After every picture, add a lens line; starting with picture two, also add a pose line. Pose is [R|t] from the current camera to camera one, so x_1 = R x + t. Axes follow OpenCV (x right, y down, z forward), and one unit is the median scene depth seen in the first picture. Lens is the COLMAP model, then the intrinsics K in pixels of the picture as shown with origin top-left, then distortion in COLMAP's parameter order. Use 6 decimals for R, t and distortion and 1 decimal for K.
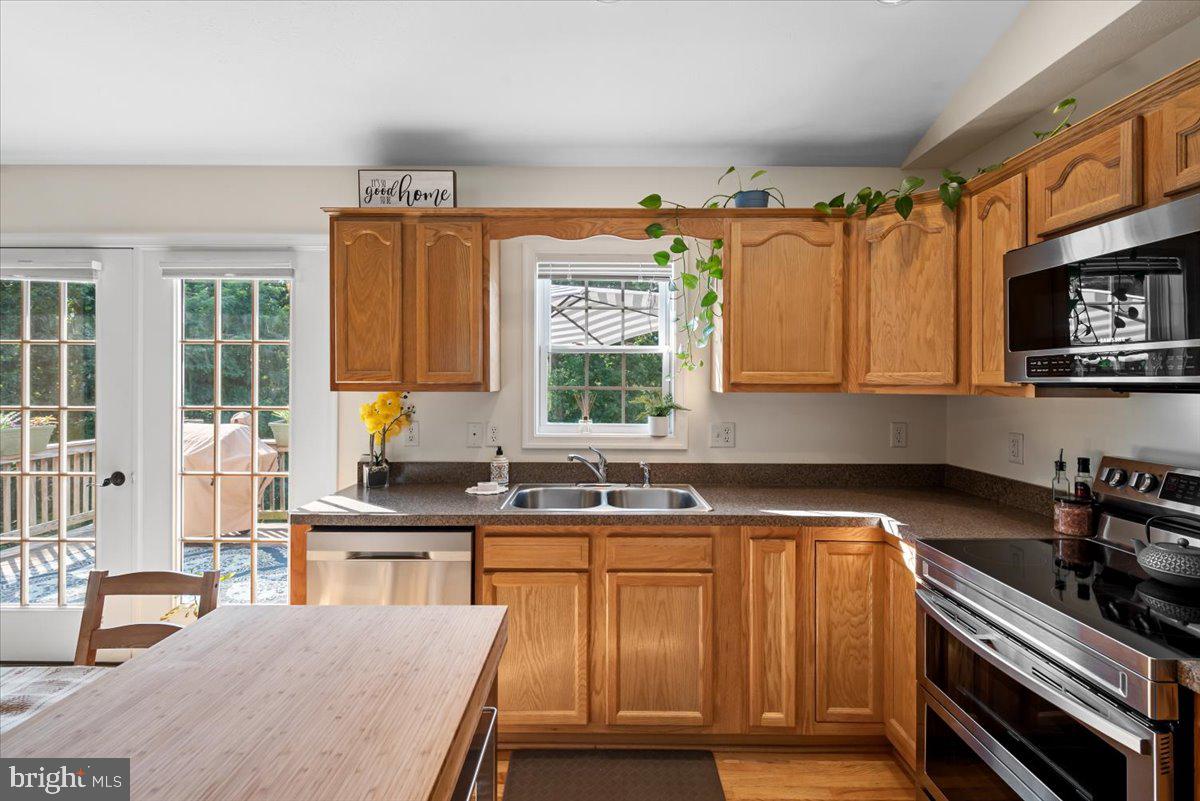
lens RADIAL K [[553.5, 0, 596.0], [0, 553.5, 378.0], [0, 0, 1]] dist [0.000829, -0.000157]
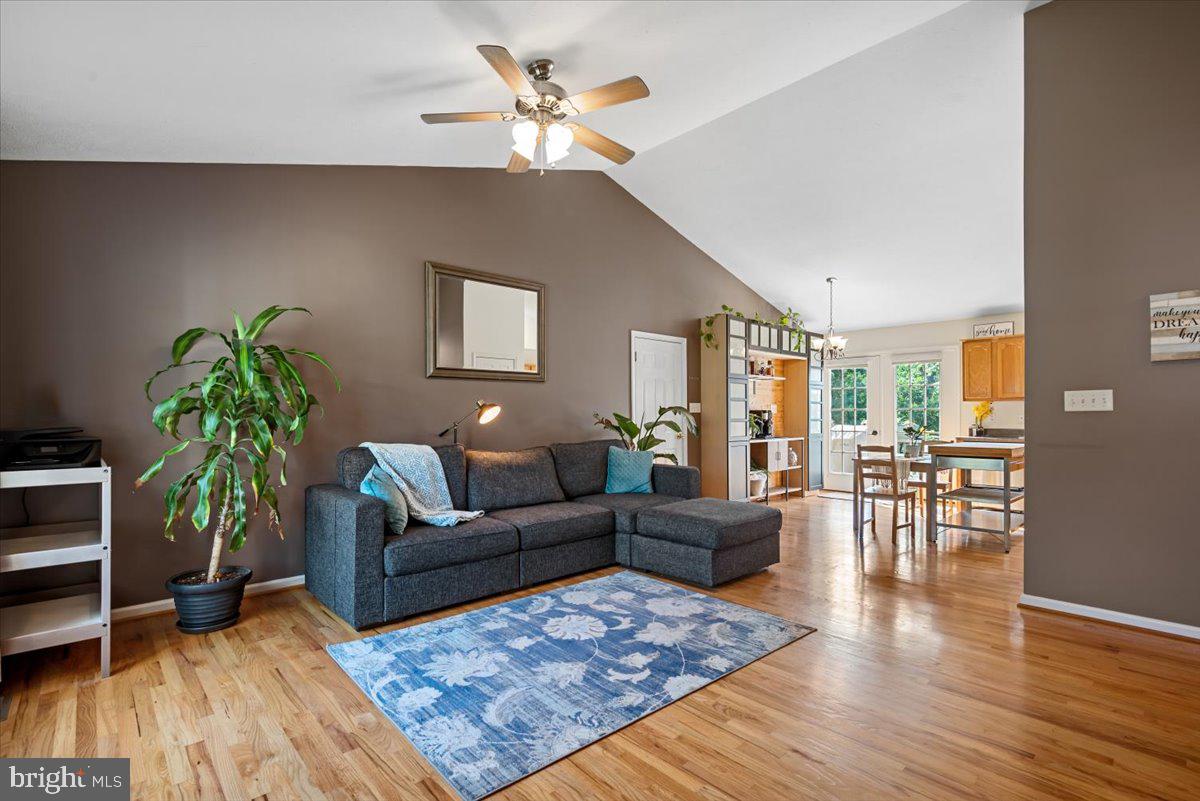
lens RADIAL K [[560.4, 0, 598.2], [0, 560.4, 418.3], [0, 0, 1]] dist [-0.000168, -0.000093]
pose [[0.681115, 0.003123, -0.732170, 0.388068], [-0.000738, 0.999993, 0.003579, 0.104834], [0.732176, -0.001897, 0.681112, -2.461963]]
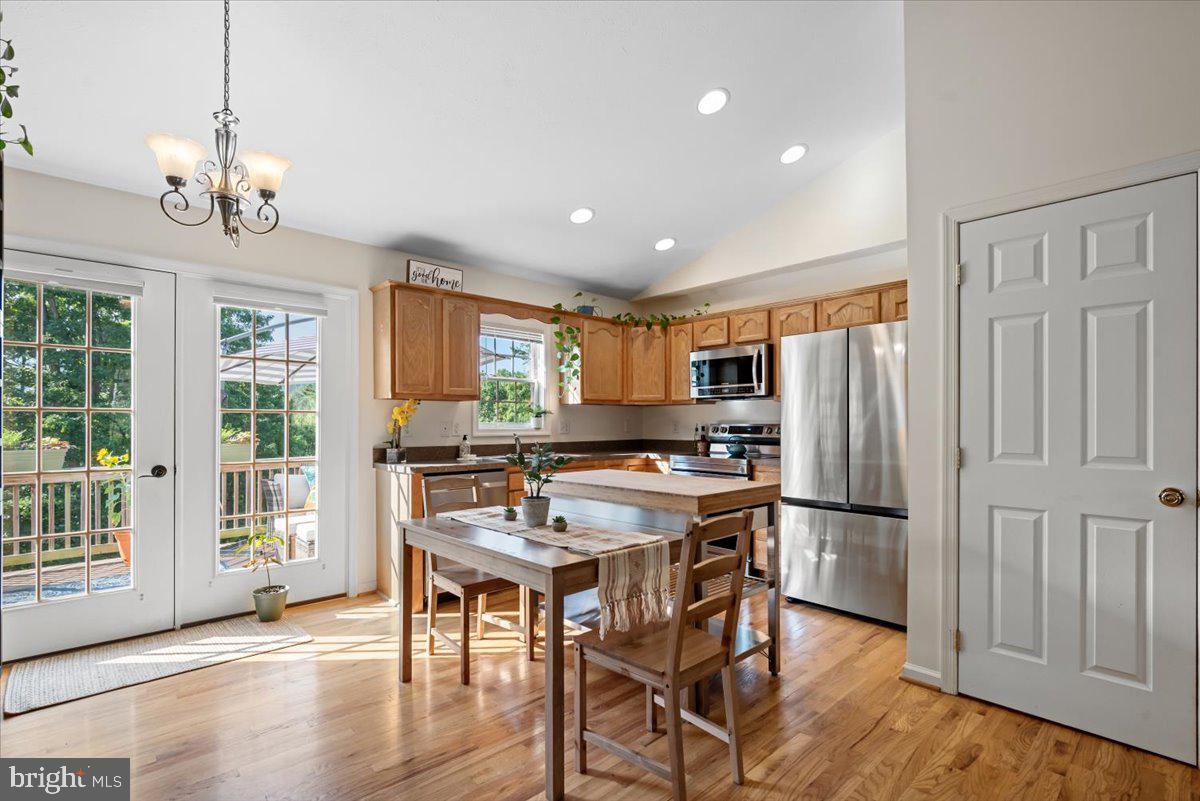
lens RADIAL K [[560.4, 0, 598.2], [0, 560.4, 418.3], [0, 0, 1]] dist [-0.000168, -0.000093]
pose [[0.721934, 0.000959, 0.691961, -1.149462], [0.002534, 0.999989, -0.004030, 0.089473], [-0.691957, 0.004663, 0.721923, -0.536395]]
